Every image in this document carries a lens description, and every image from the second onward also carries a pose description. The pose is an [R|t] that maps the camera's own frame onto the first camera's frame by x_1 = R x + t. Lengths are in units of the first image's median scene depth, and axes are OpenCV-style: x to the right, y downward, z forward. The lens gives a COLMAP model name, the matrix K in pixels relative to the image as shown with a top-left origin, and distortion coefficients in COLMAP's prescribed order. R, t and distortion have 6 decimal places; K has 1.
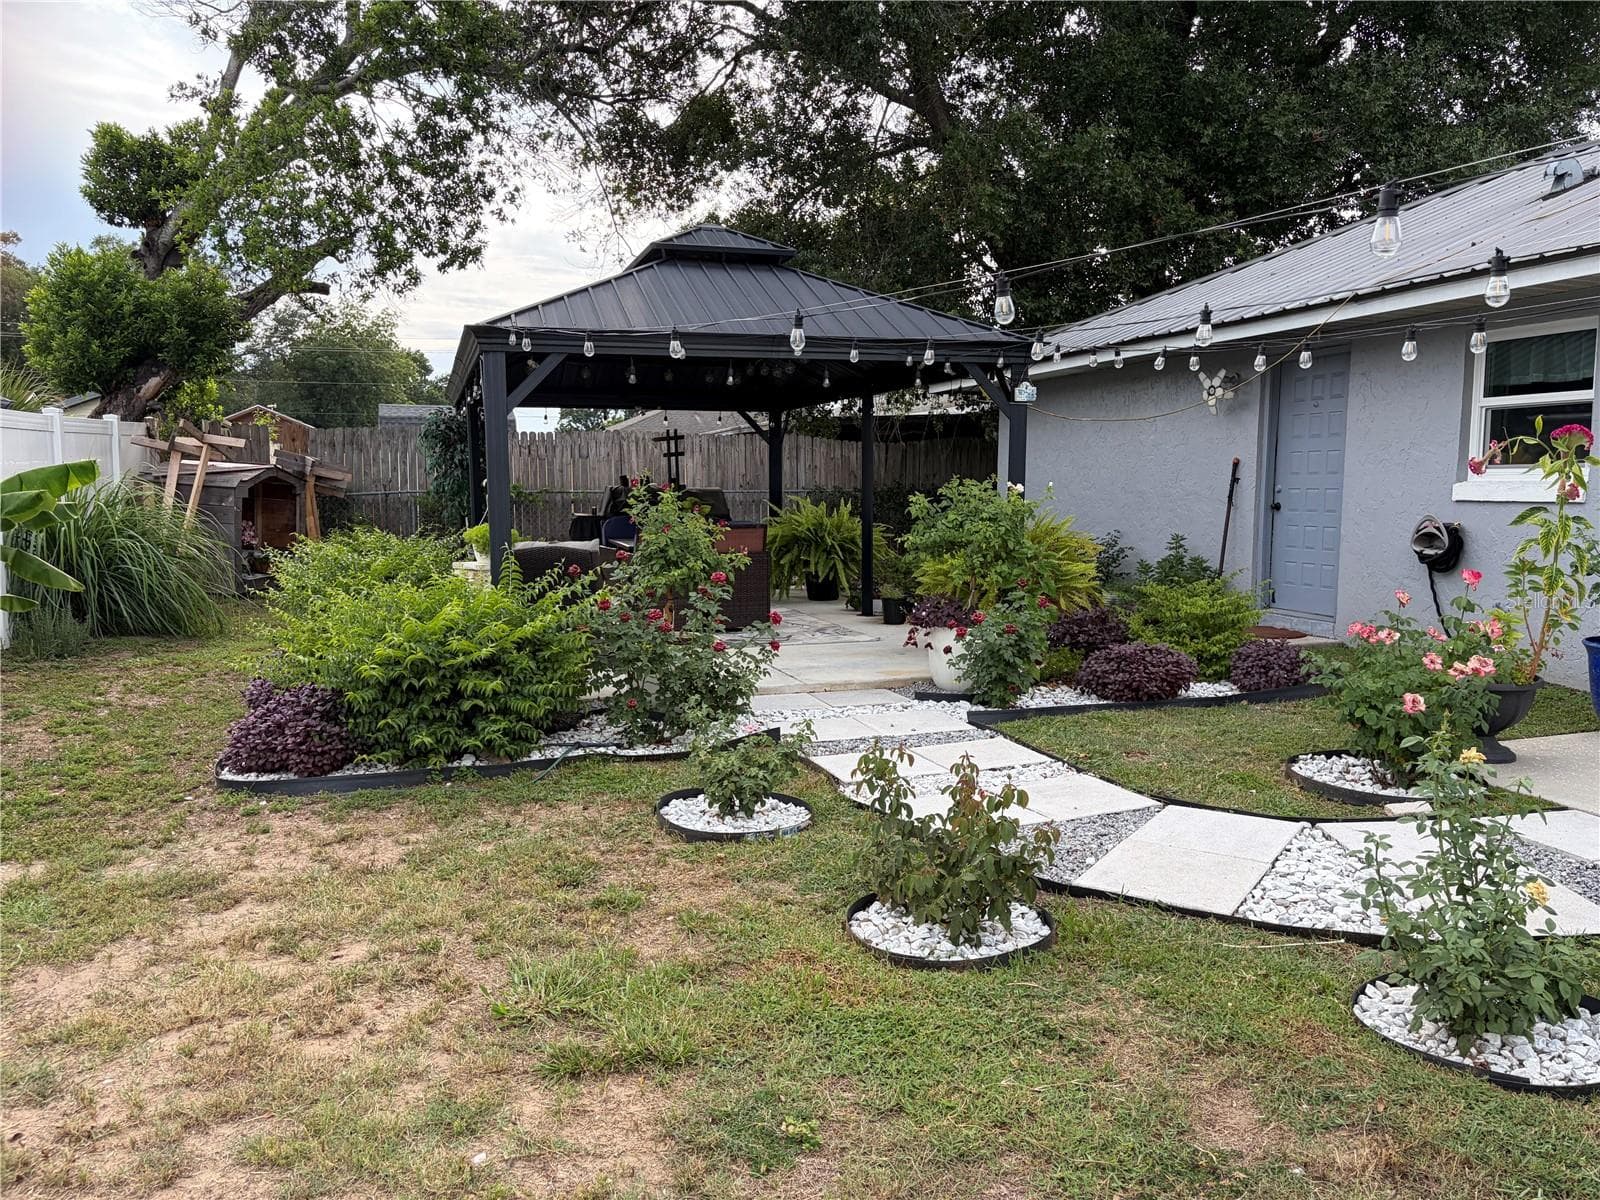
lens RADIAL K [[1162.9, 0, 805.5], [0, 1162.9, 592.6], [0, 0, 1]] dist [0.041641, -0.040359]
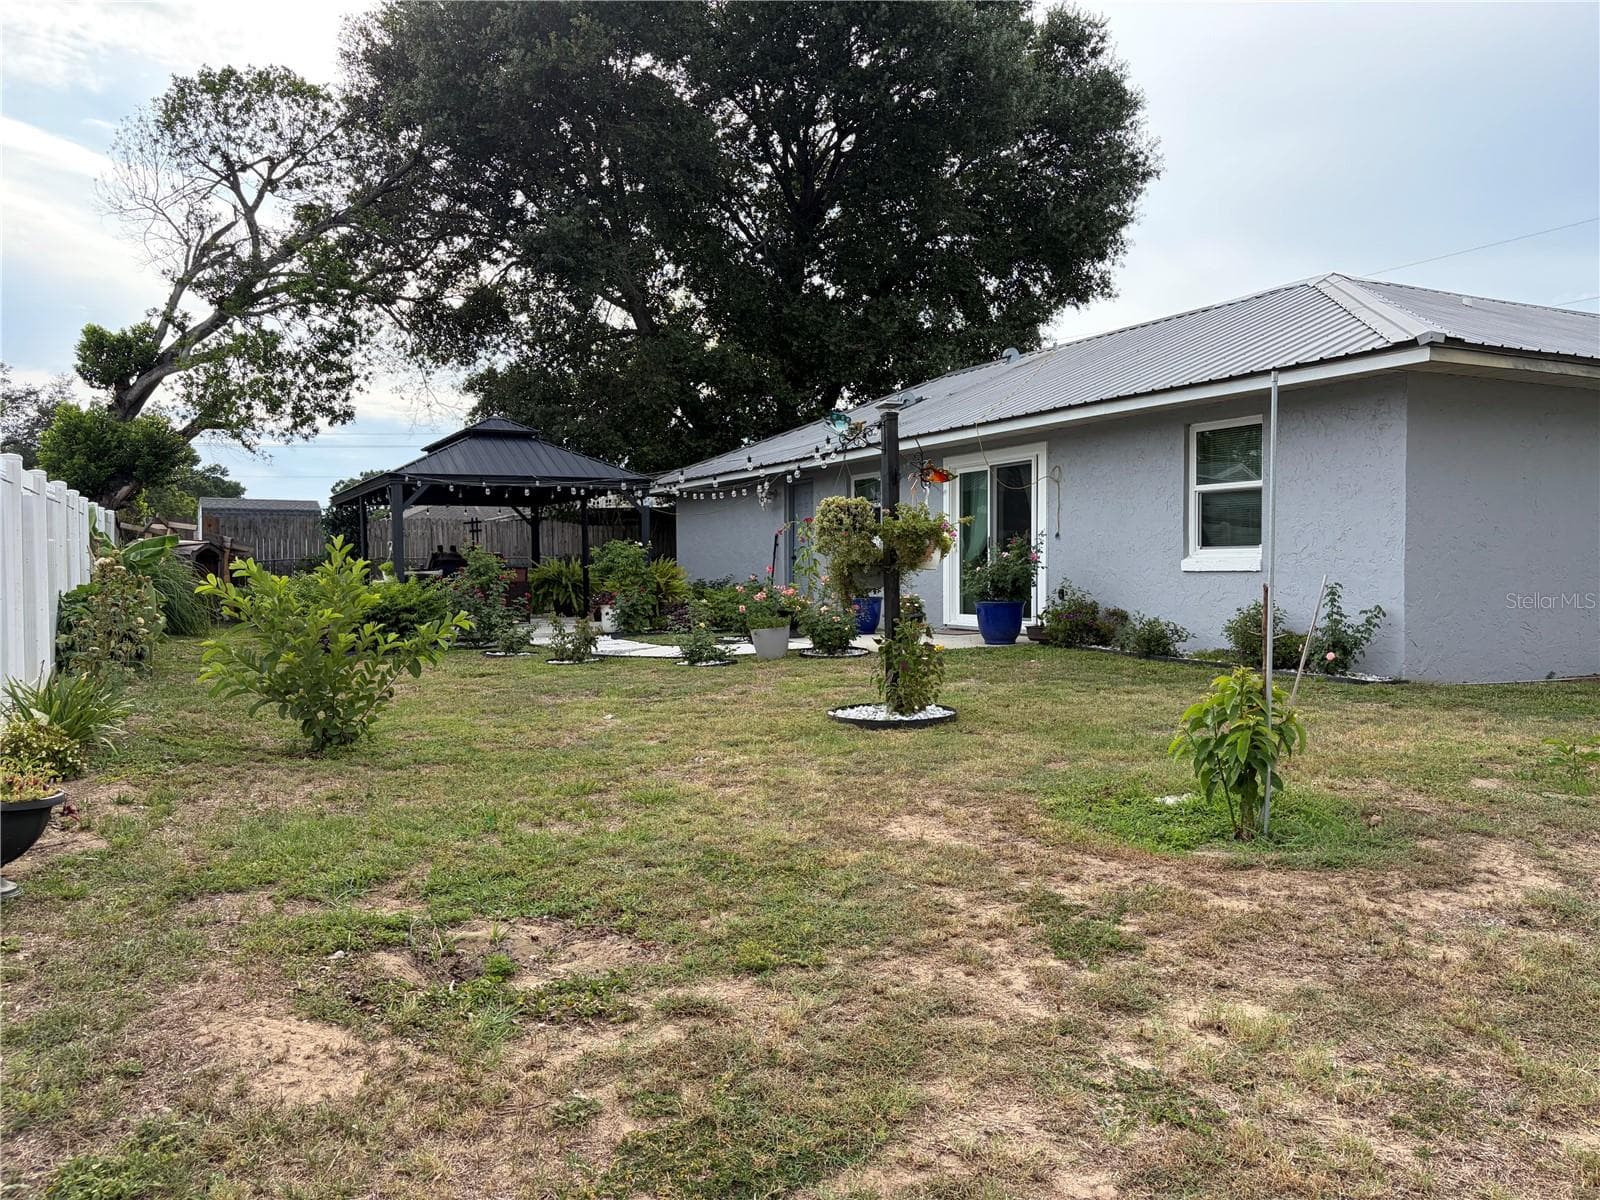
lens RADIAL K [[1162.9, 0, 792.8], [0, 1162.9, 597.1], [0, 0, 1]] dist [0.041641, -0.040359]
pose [[0.984277, -0.015736, 0.175932, 0.043062], [0.028007, 0.997327, -0.067485, 0.096626], [-0.174400, 0.071352, 0.982086, -0.696228]]
